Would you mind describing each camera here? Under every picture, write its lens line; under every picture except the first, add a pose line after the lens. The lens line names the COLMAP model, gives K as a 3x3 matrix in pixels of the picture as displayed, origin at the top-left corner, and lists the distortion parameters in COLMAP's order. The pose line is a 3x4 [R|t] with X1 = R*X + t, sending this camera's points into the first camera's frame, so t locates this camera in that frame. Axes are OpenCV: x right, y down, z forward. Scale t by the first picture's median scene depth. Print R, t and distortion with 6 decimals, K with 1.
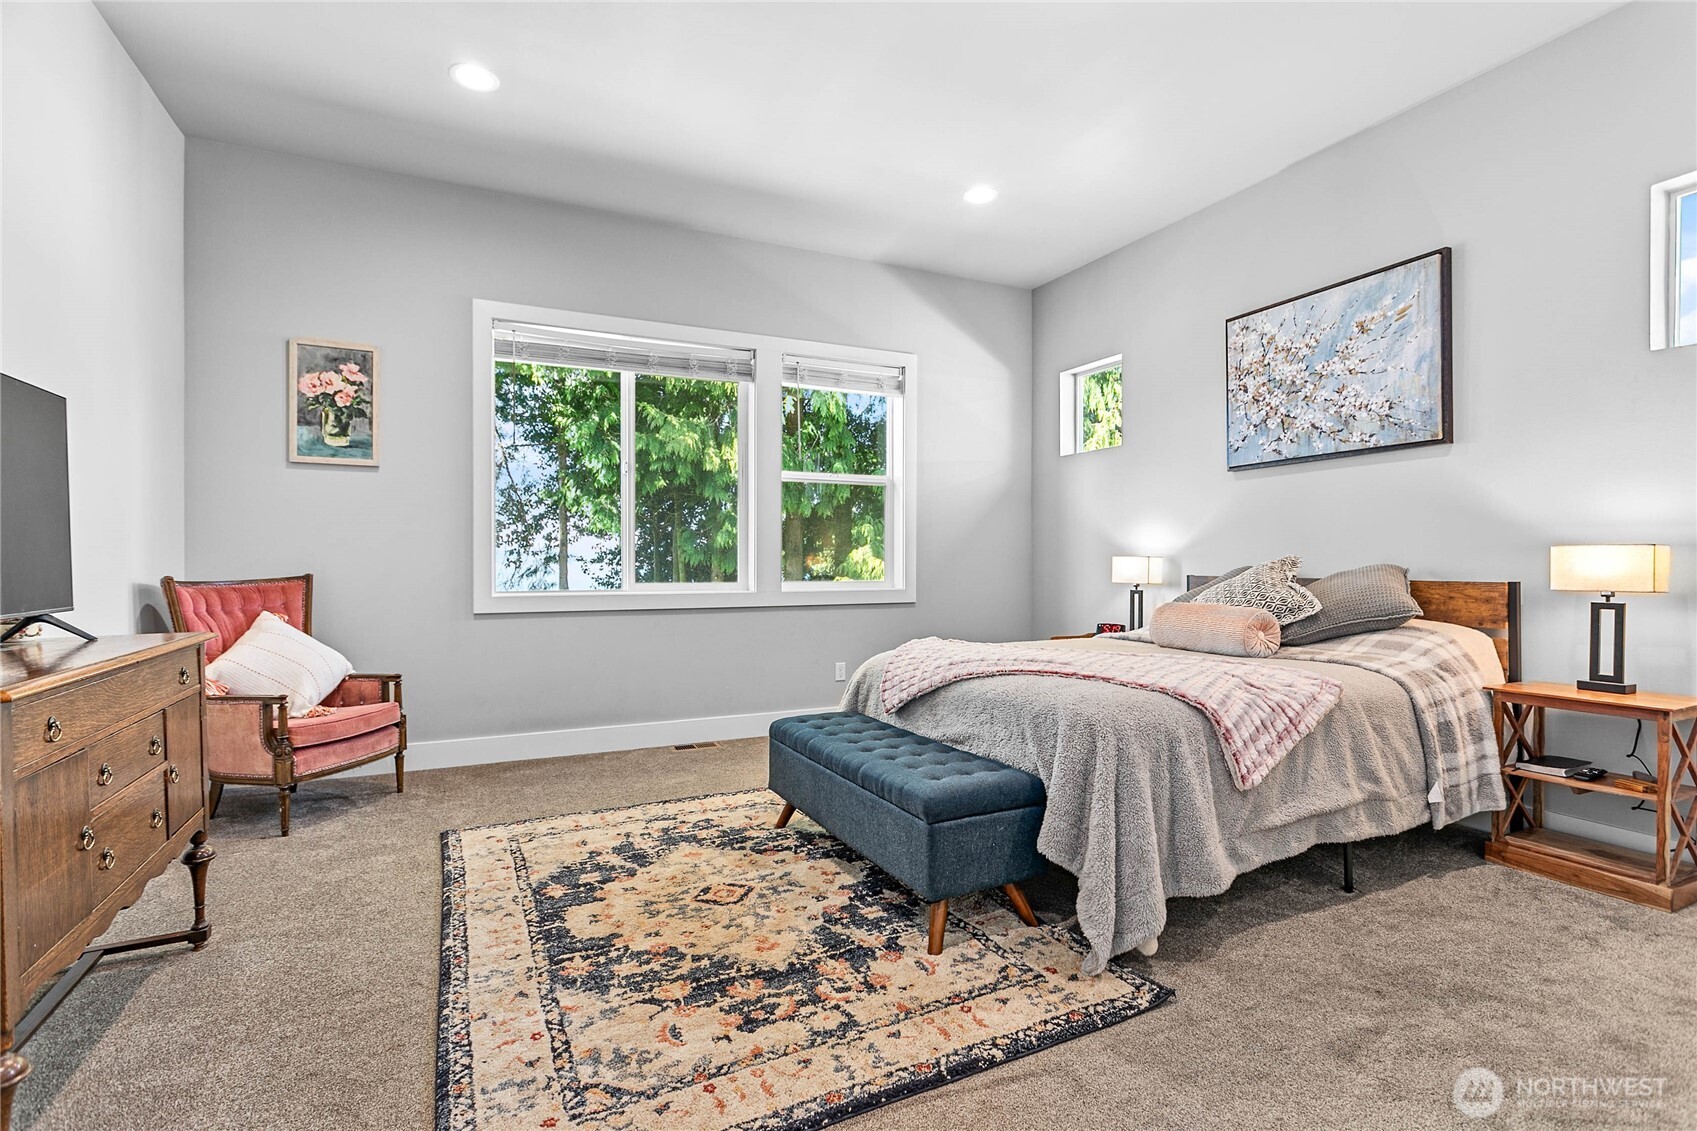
lens RADIAL K [[803.7, 0, 831.1], [0, 803.7, 566.6], [0, 0, 1]] dist [-0.000112, 0.002531]
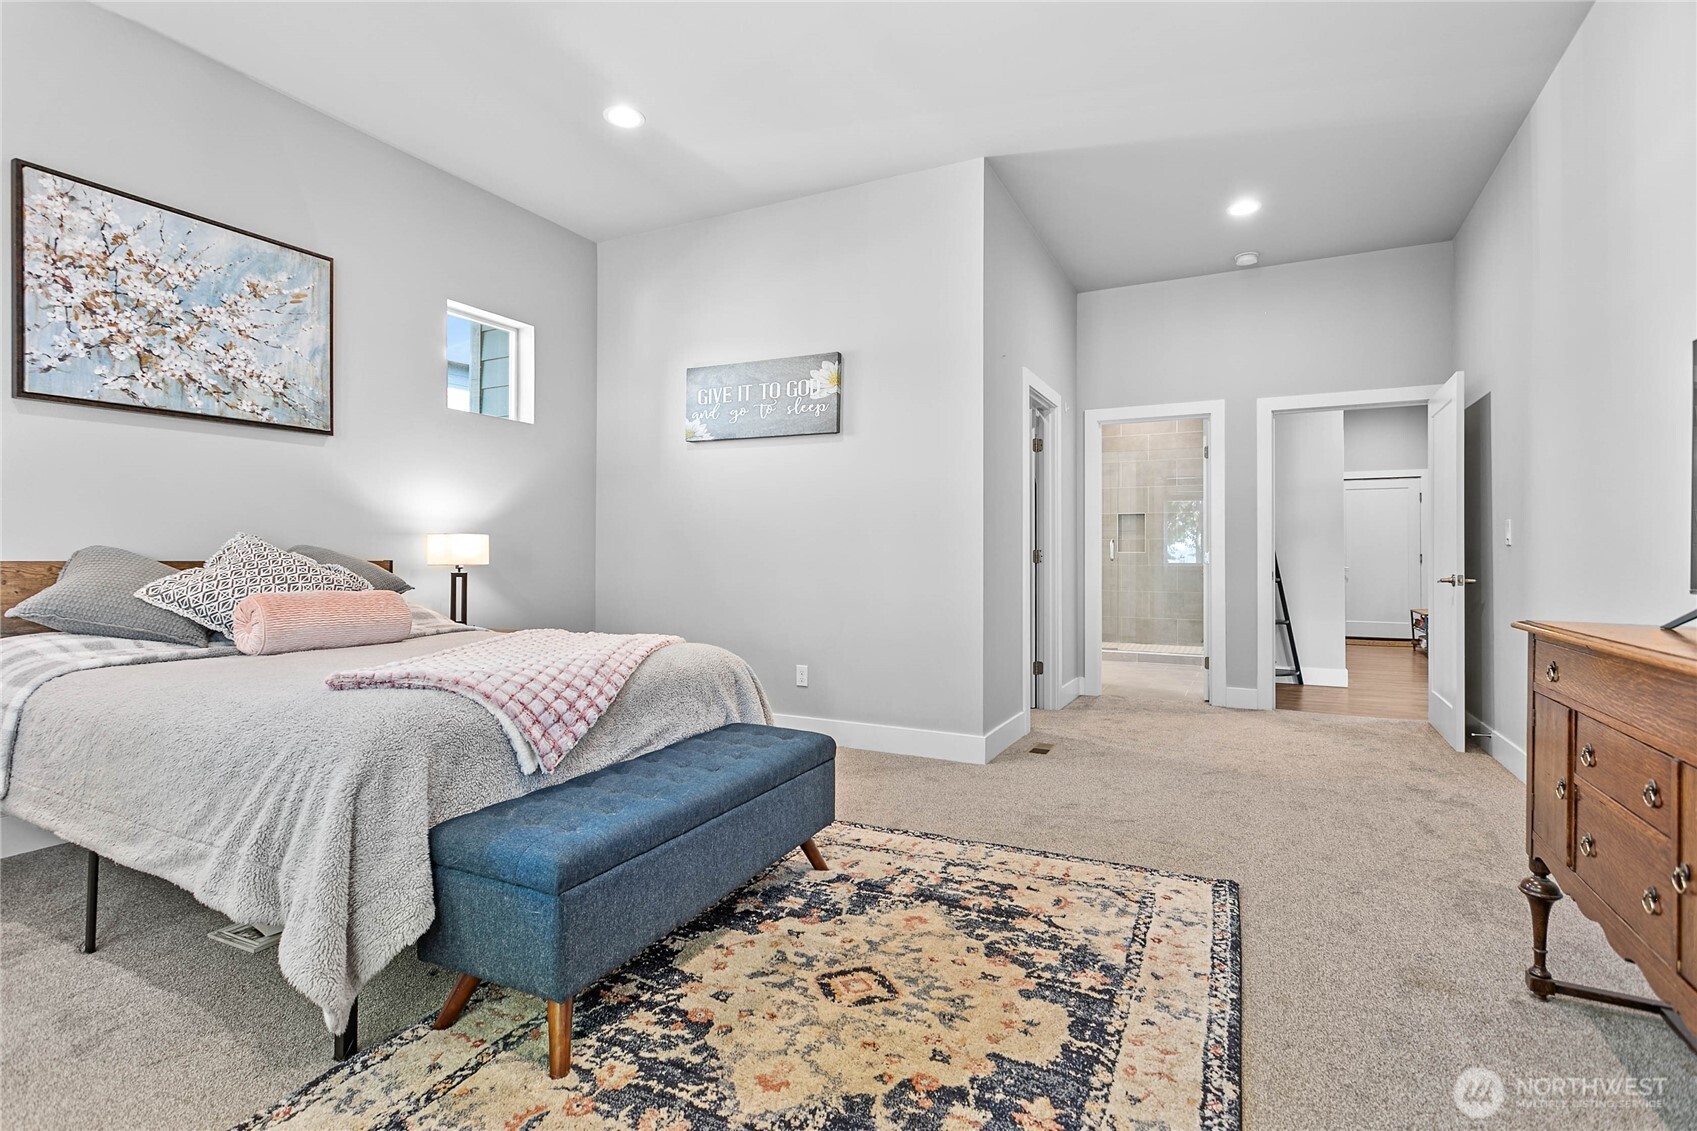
lens RADIAL K [[803.7, 0, 858.6], [0, 803.7, 560.0], [0, 0, 1]] dist [-0.000112, 0.002531]
pose [[-0.636753, -0.005318, 0.771049, -0.711458], [0.001192, 0.999968, 0.007881, 0.011274], [-0.771067, 0.005937, -0.636727, 1.491590]]
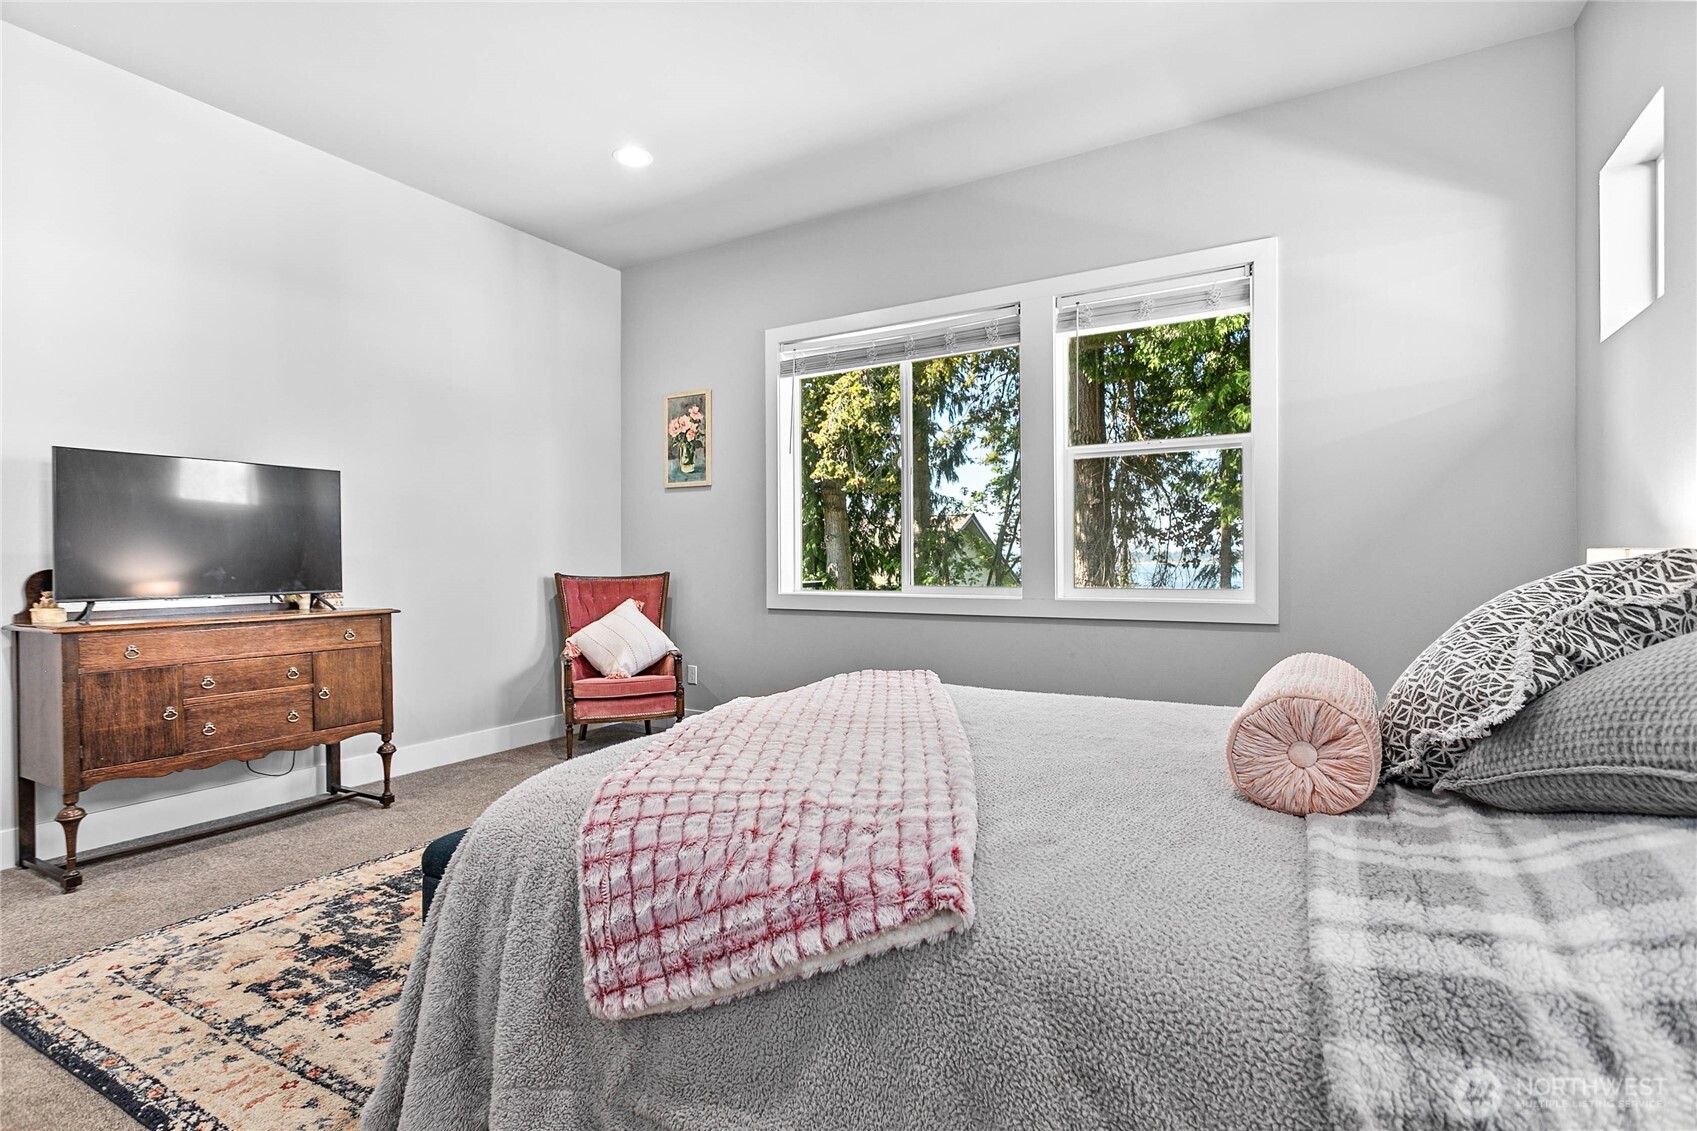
lens RADIAL K [[803.7, 0, 839.9], [0, 803.7, 558.2], [0, 0, 1]] dist [-0.000112, 0.002531]
pose [[0.565515, -0.004079, -0.824728, 0.920213], [-0.003007, 0.999971, -0.007007, -0.007548], [0.824732, 0.006443, 0.565487, 0.753329]]
